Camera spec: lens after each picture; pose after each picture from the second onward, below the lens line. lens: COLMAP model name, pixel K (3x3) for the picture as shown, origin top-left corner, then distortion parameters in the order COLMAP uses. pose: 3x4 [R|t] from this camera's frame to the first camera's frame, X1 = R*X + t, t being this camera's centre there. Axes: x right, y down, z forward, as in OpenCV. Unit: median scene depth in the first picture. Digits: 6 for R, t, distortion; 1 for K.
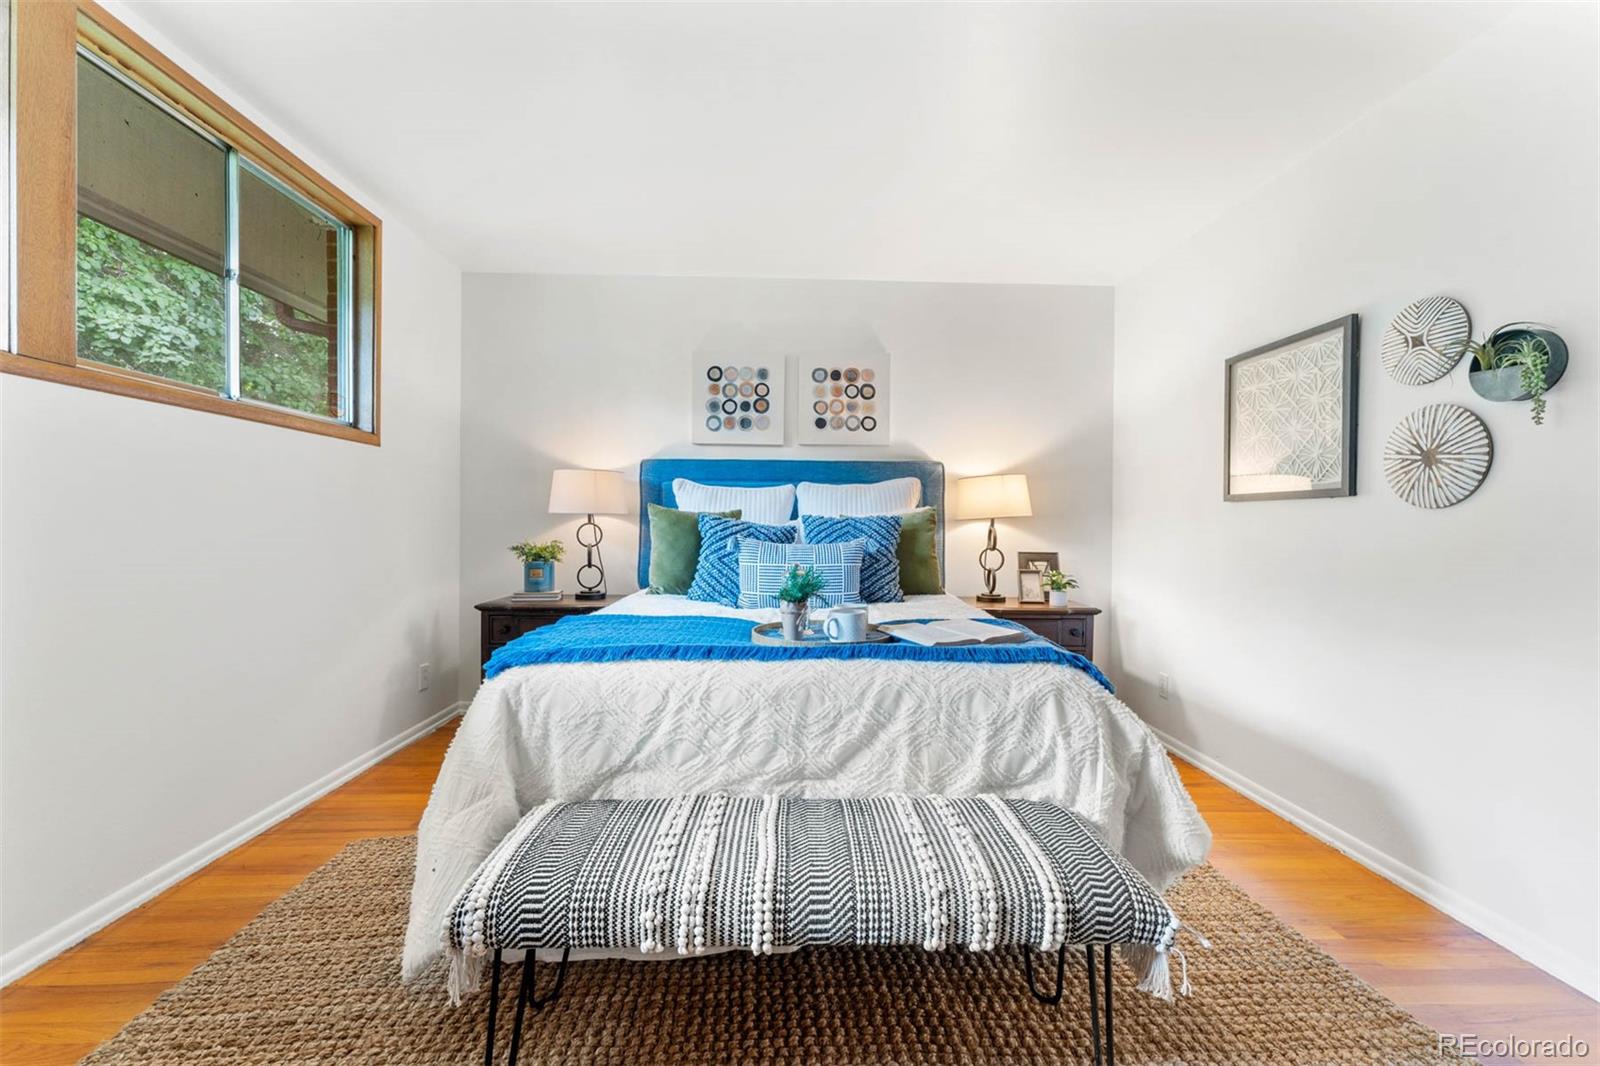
lens RADIAL K [[642.1, 0, 797.8], [0, 642.1, 533.0], [0, 0, 1]] dist [-0.001258, -0.000283]
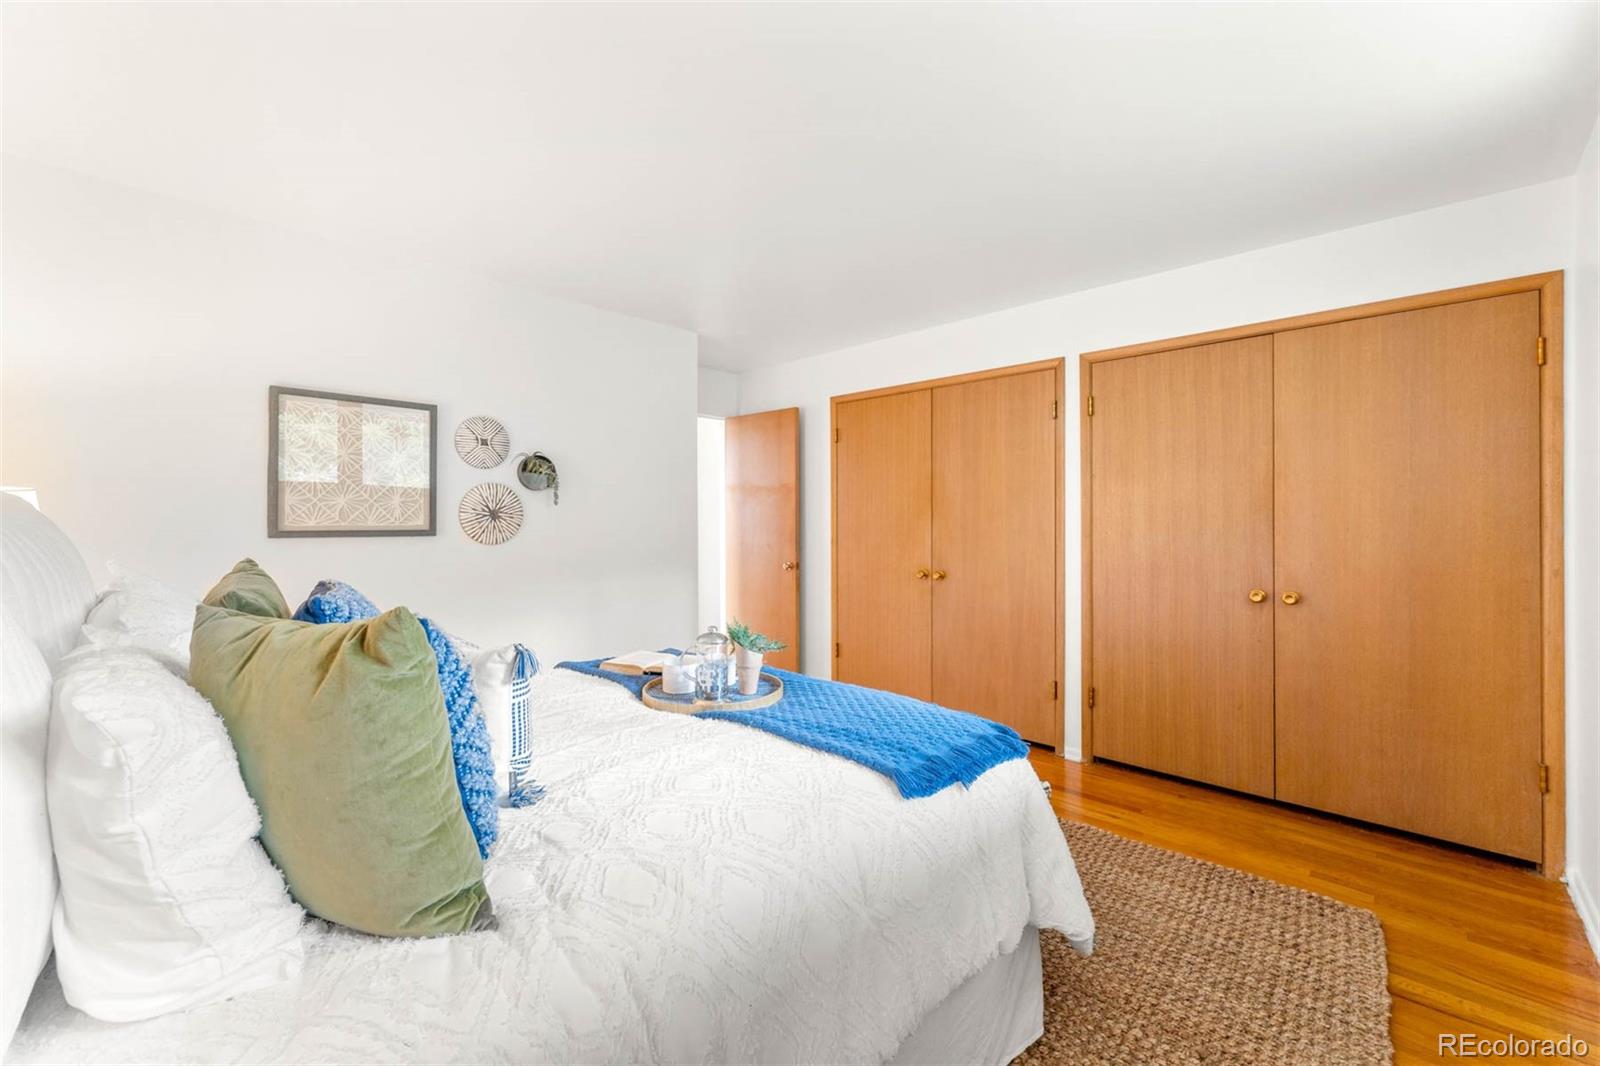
lens RADIAL K [[646.9, 0, 800.0], [0, 646.9, 525.7], [0, 0, 1]] dist [0.000112, 0.000021]
pose [[-0.691602, -0.009921, 0.722211, -0.544991], [0.004250, 0.999832, 0.017805, -0.079373], [-0.722266, 0.015383, -0.691444, 1.101341]]
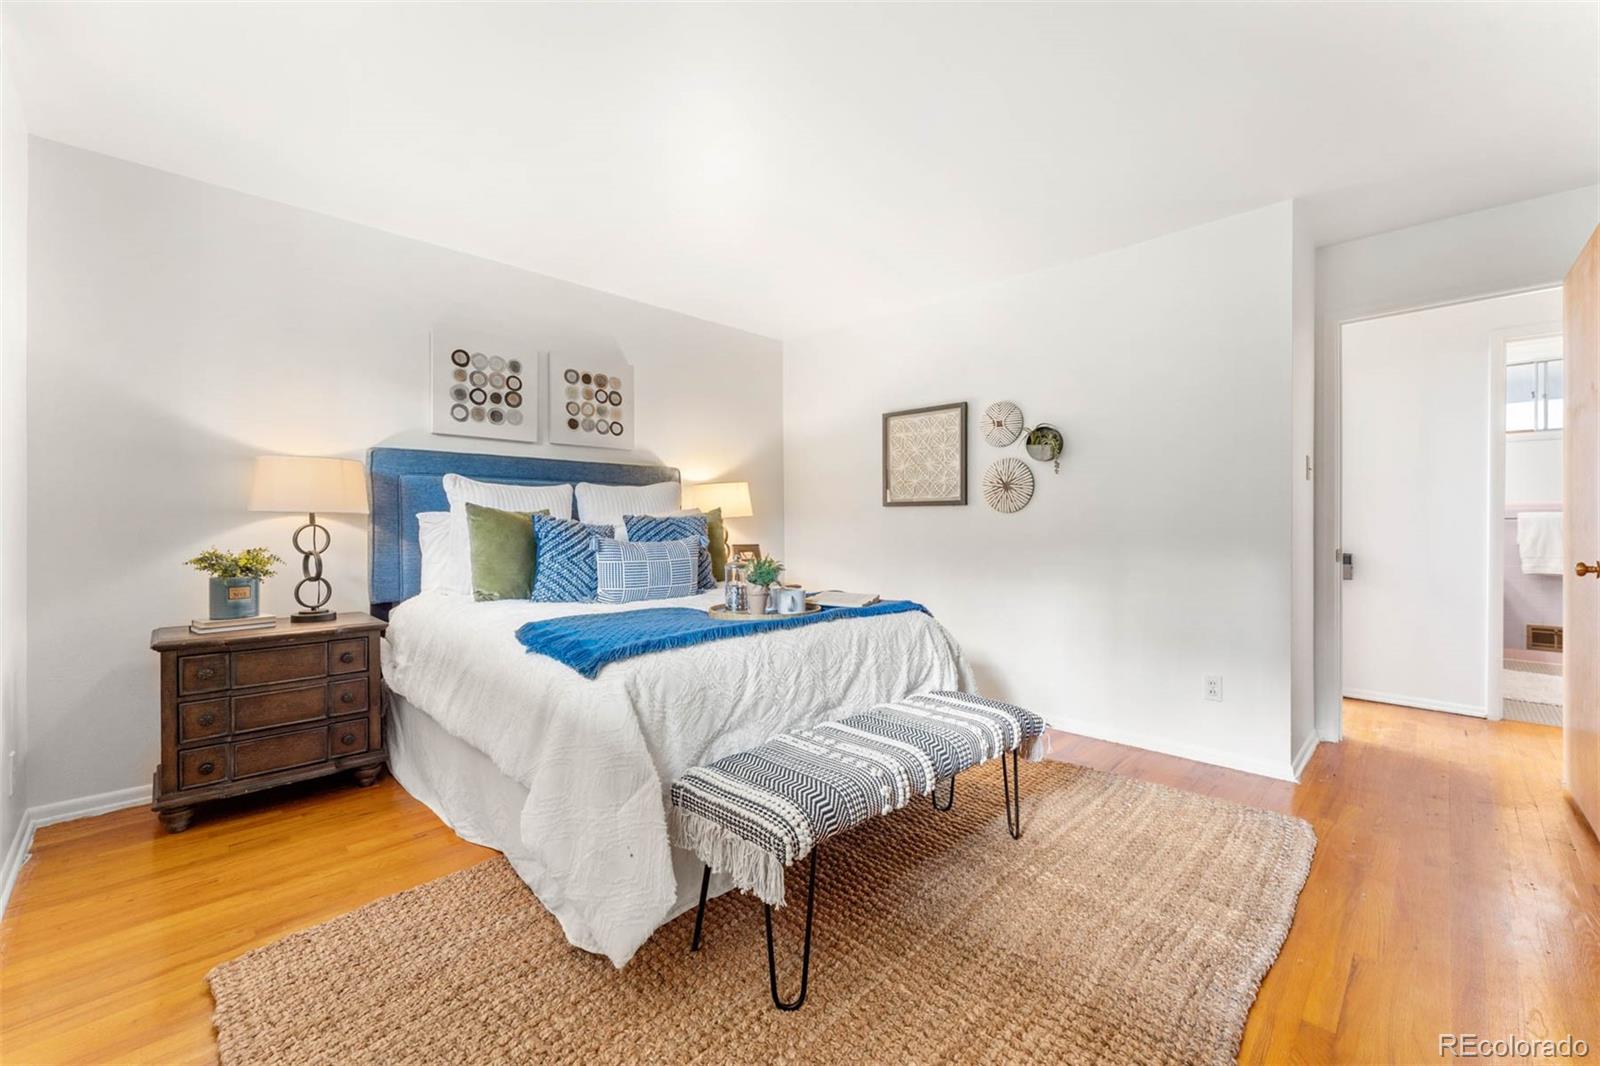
lens RADIAL K [[646.9, 0, 800.0], [0, 646.9, 525.7], [0, 0, 1]] dist [0.000112, 0.000021]
pose [[0.728087, -0.010821, 0.685399, -0.539568], [0.015361, 0.999882, -0.000531, -0.005556], [-0.685312, 0.010915, 0.728167, 0.016120]]
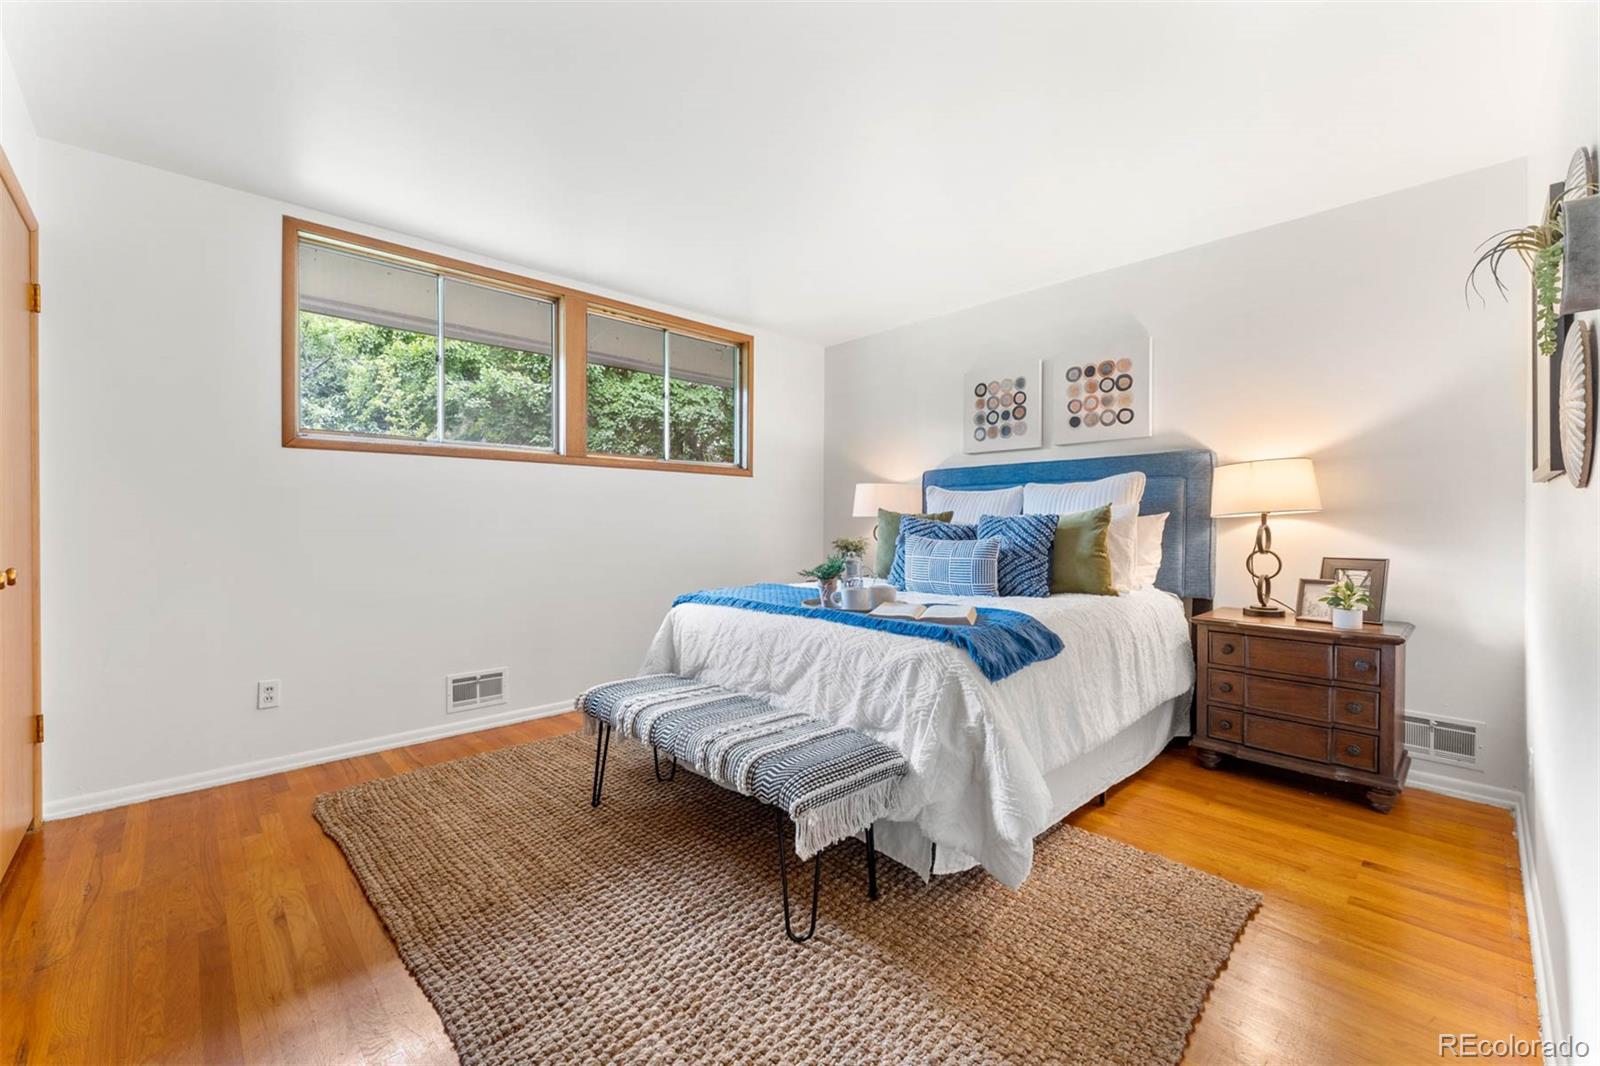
lens RADIAL K [[646.9, 0, 800.0], [0, 646.9, 525.7], [0, 0, 1]] dist [0.000112, 0.000021]
pose [[0.667566, -0.006268, -0.744524, 0.663762], [-0.002982, 0.999934, -0.011092, 0.003995], [0.744544, 0.009625, 0.667503, 0.012993]]
